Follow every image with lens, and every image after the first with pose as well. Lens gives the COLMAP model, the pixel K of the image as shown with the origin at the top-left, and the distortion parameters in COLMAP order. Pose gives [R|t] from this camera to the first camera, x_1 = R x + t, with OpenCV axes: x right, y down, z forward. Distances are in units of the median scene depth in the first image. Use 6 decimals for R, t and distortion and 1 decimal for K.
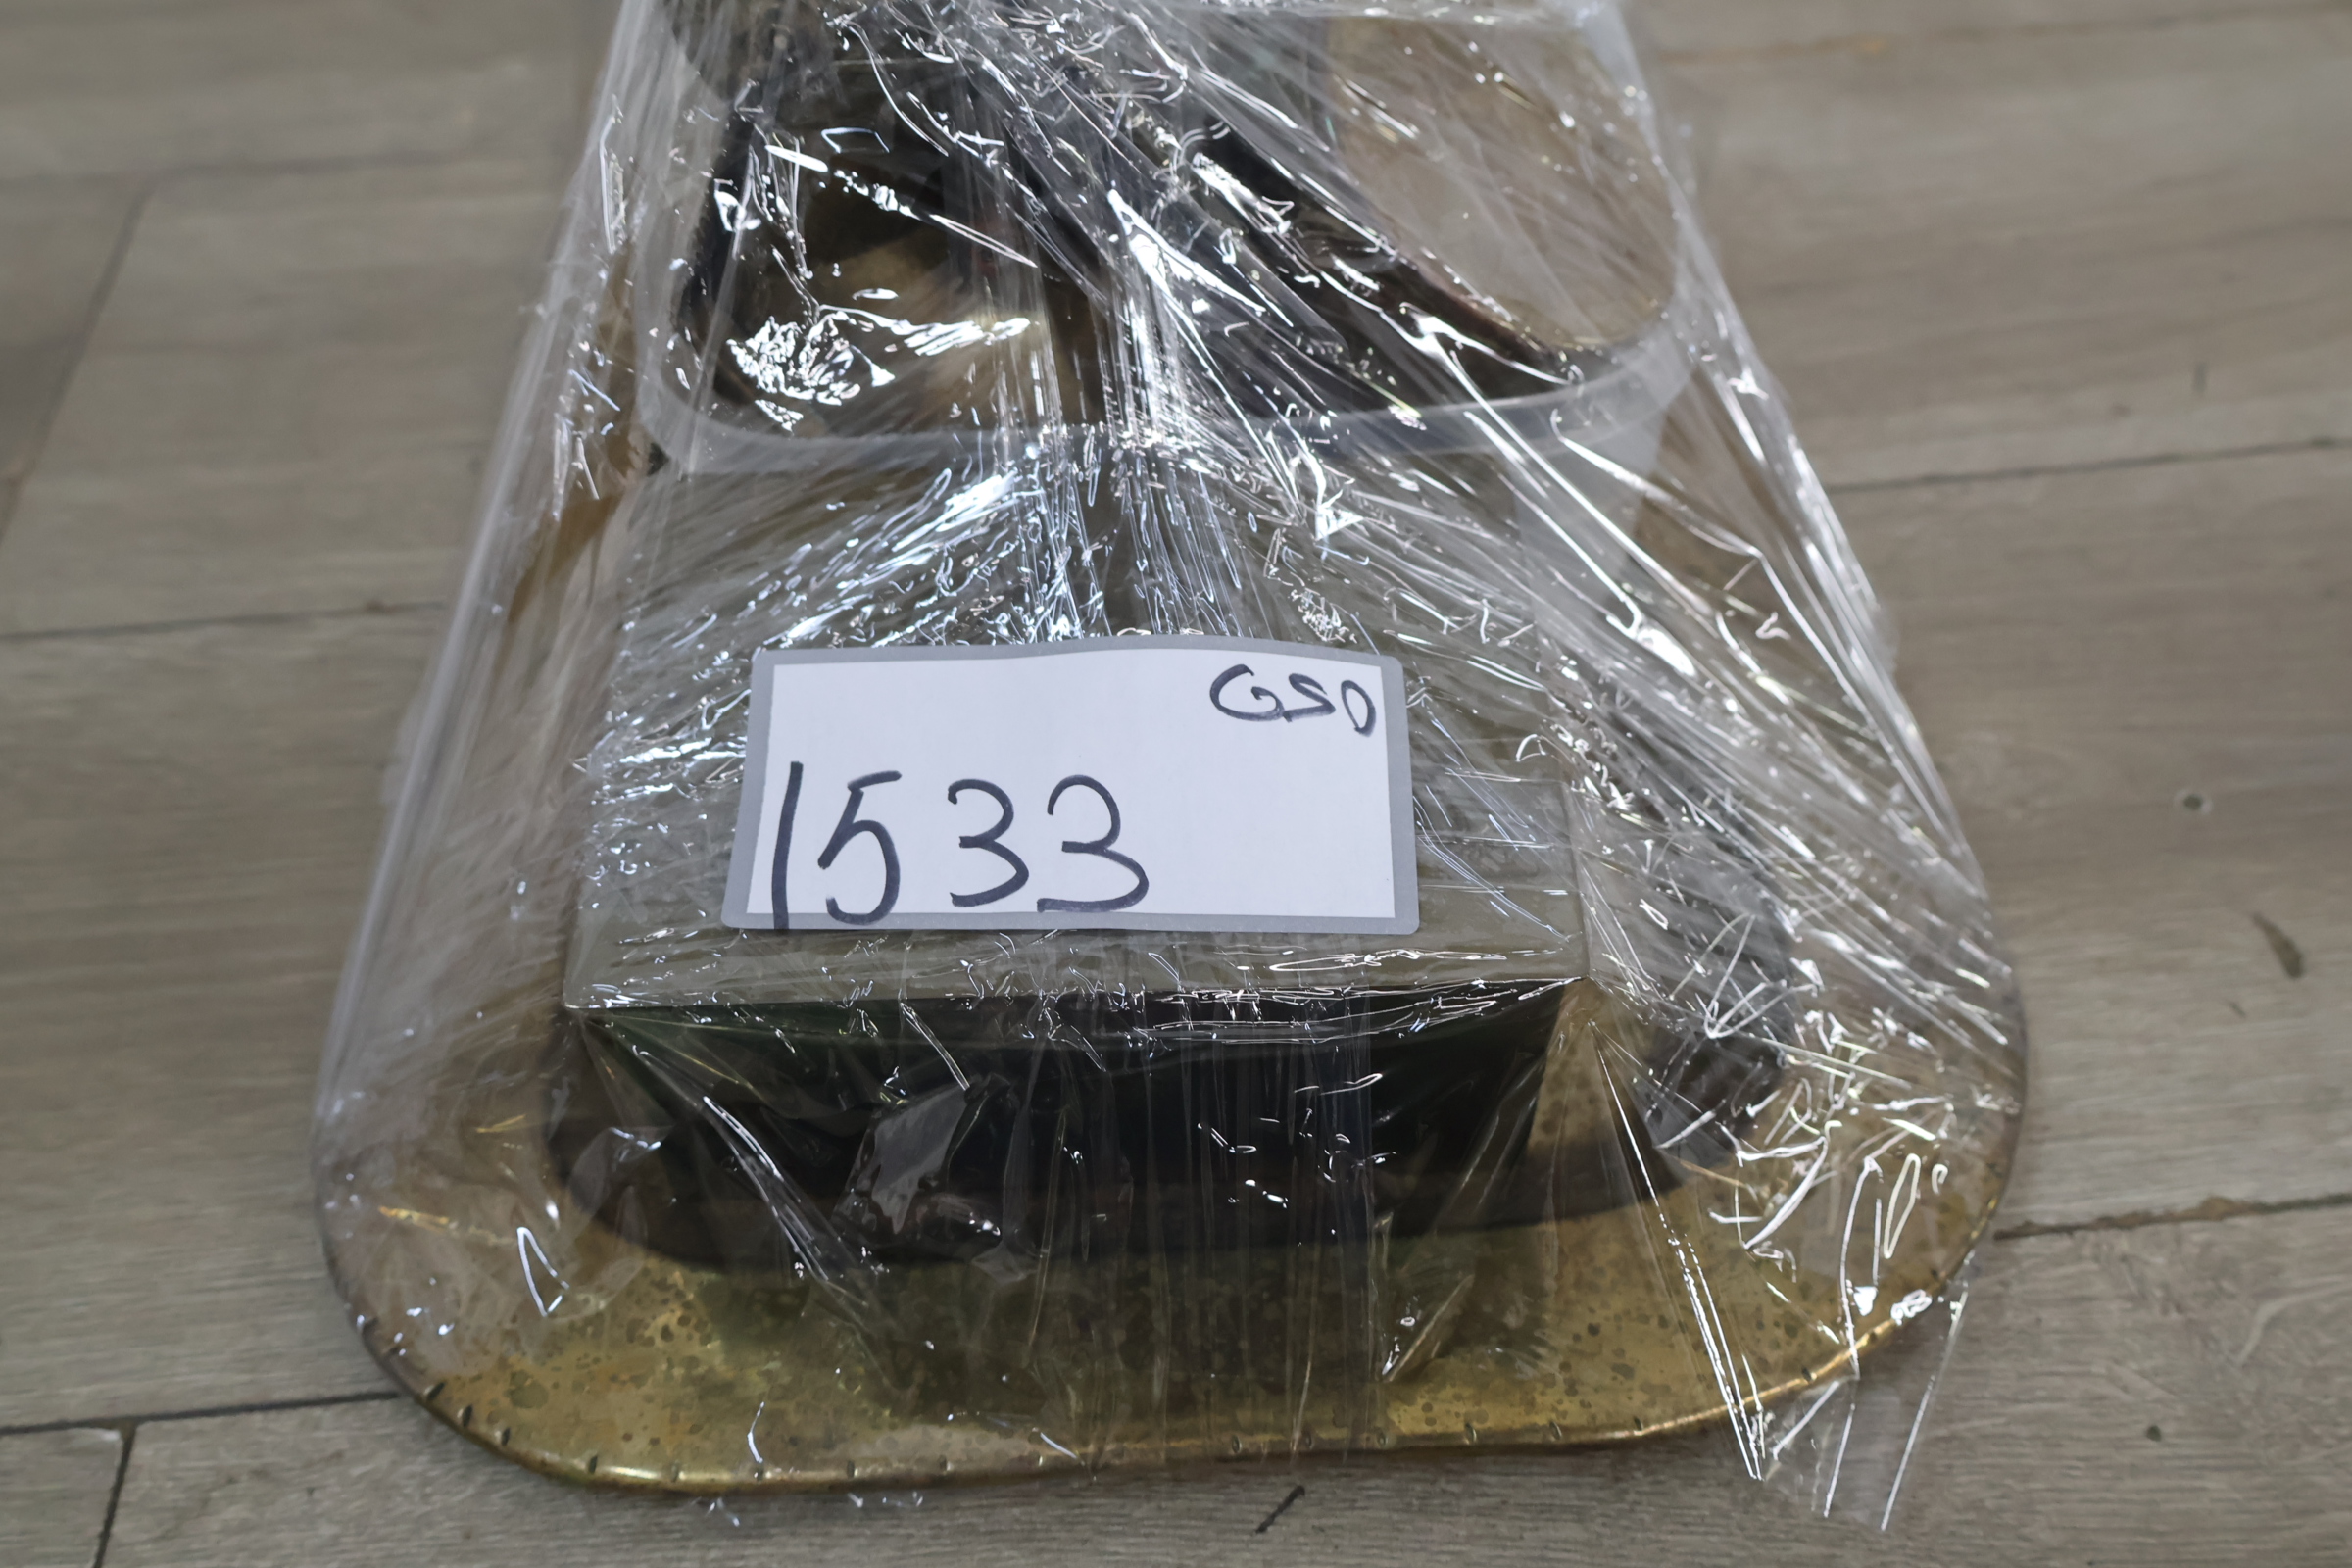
lens RADIAL K [[2277.9, 0, 1171.2], [0, 2277.9, 795.5], [0, 0, 1]] dist [0.006318, 0.003599]
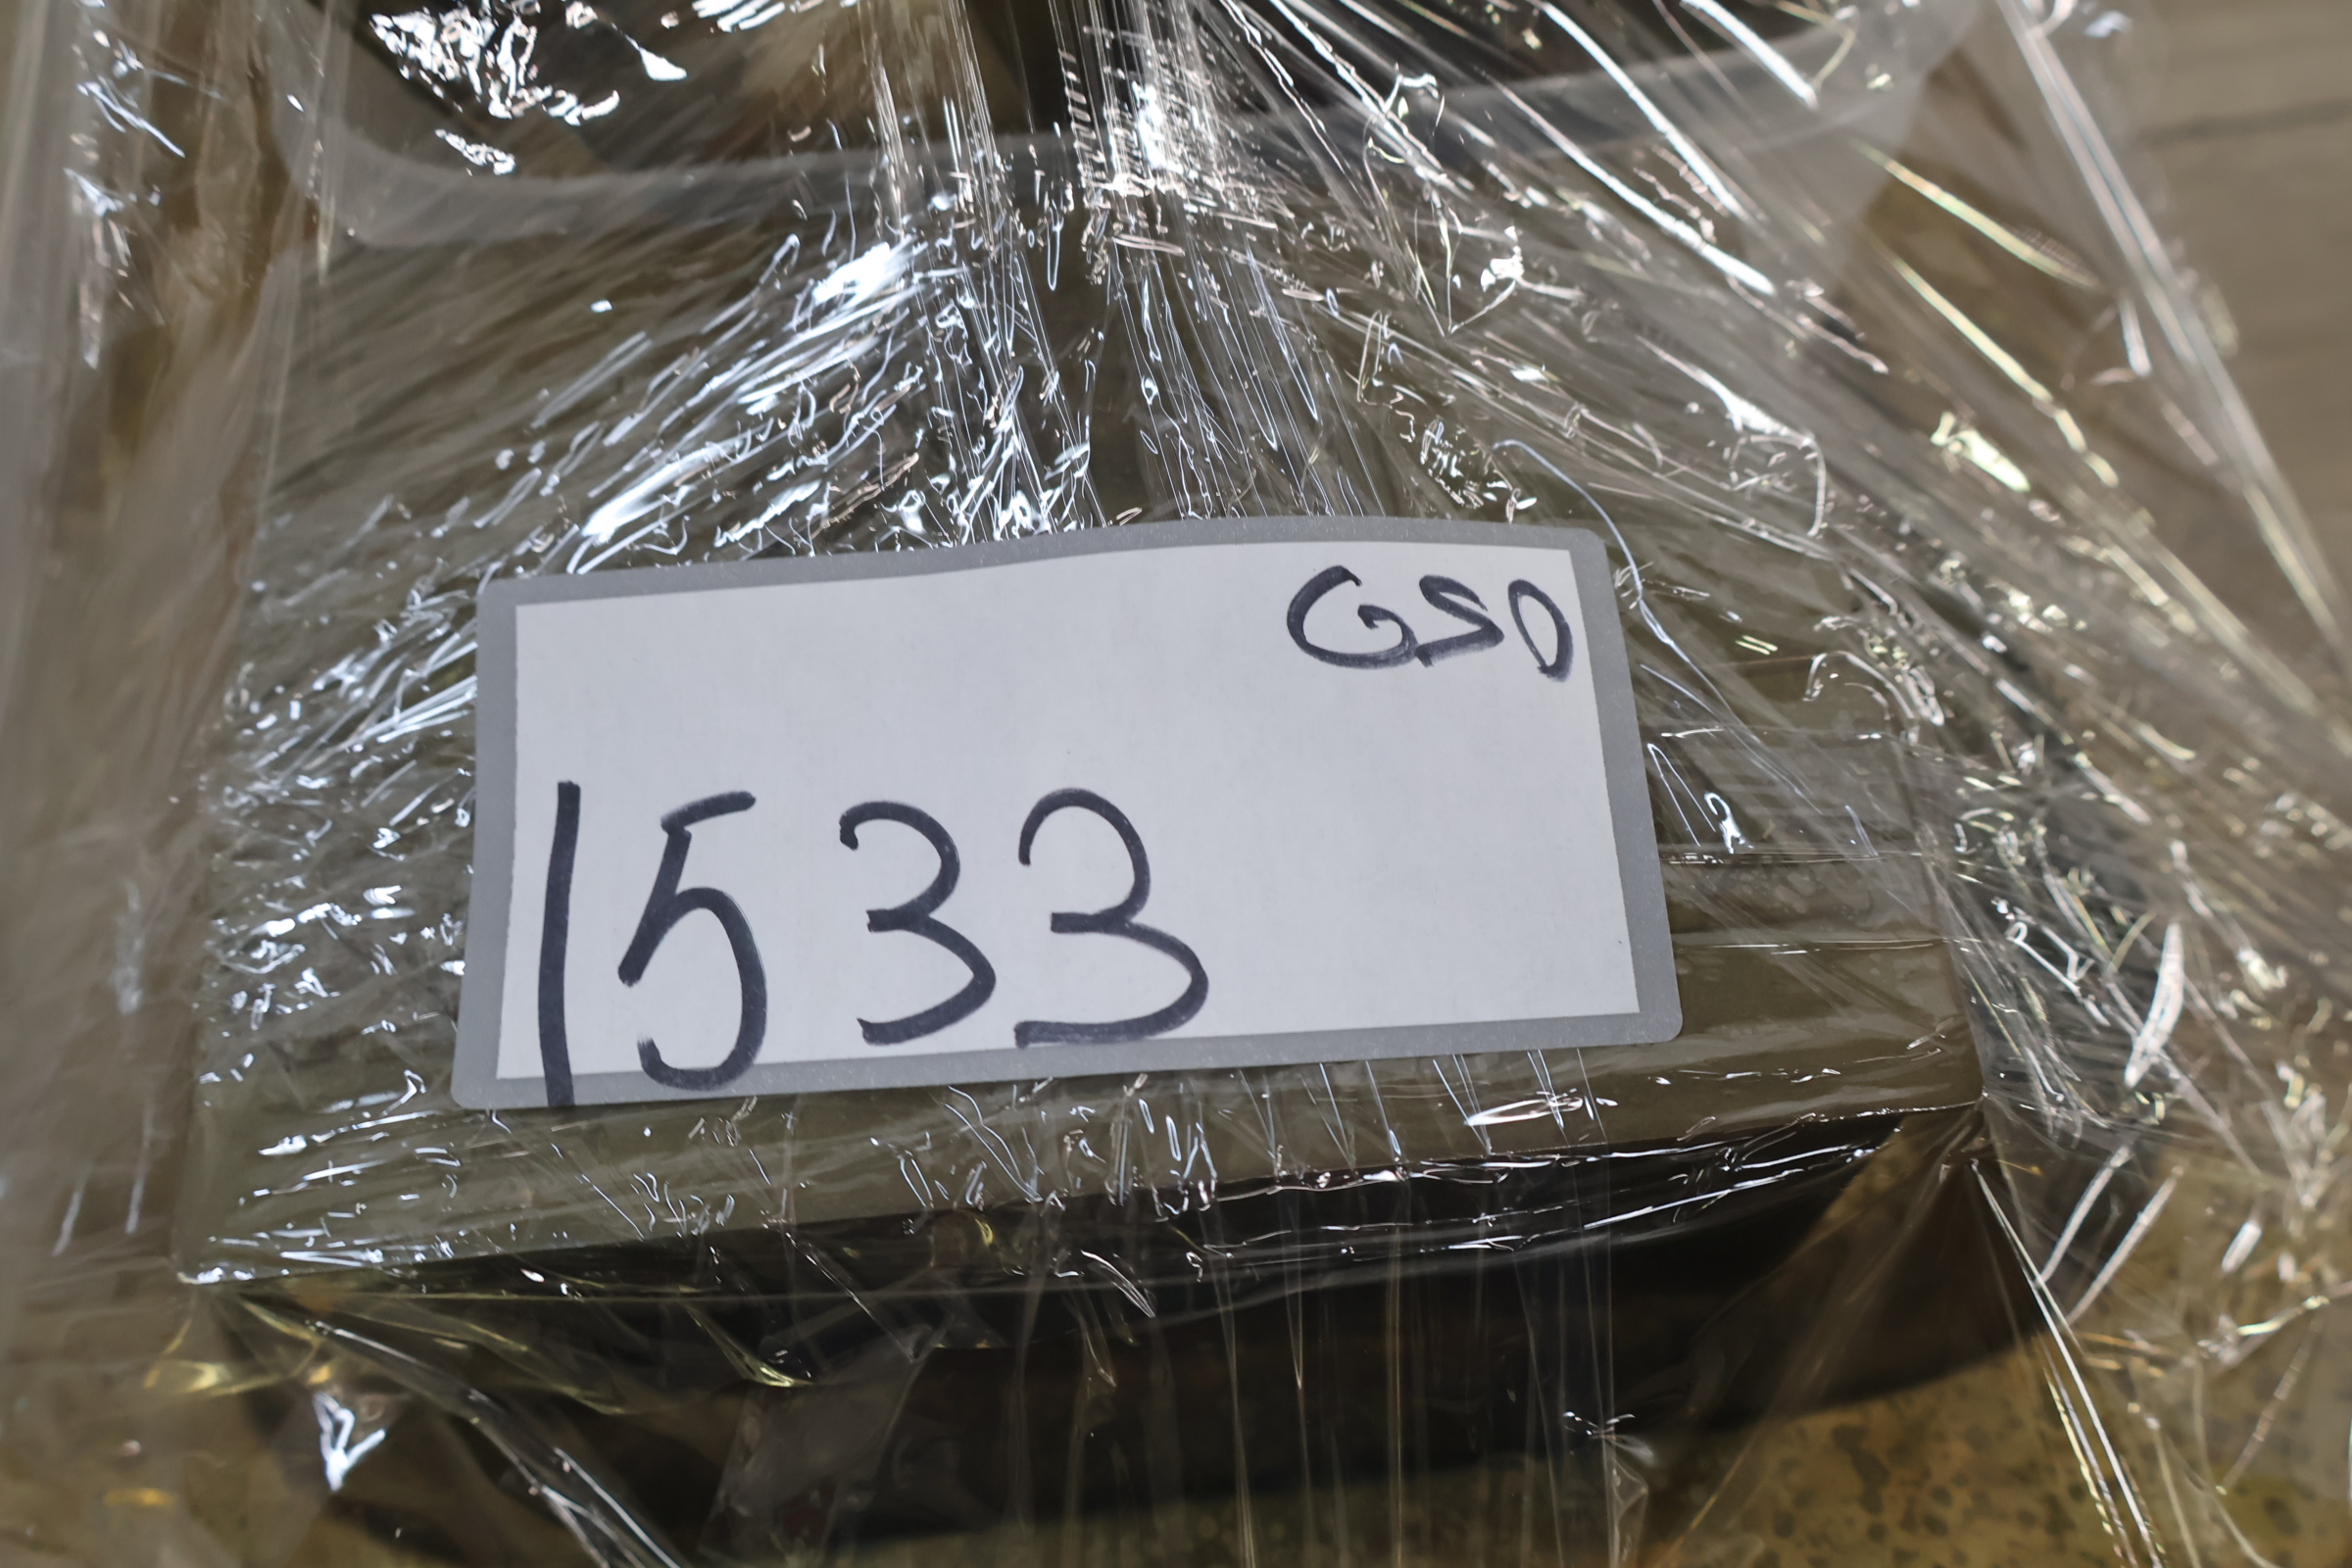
lens RADIAL K [[2277.9, 0, 1171.2], [0, 2277.9, 795.5], [0, 0, 1]] dist [0.006318, 0.003599]
pose [[0.997144, -0.061735, 0.043499, -0.039033], [0.054368, 0.986589, 0.153903, -0.090690], [-0.052417, -0.151099, 0.987128, 0.427923]]
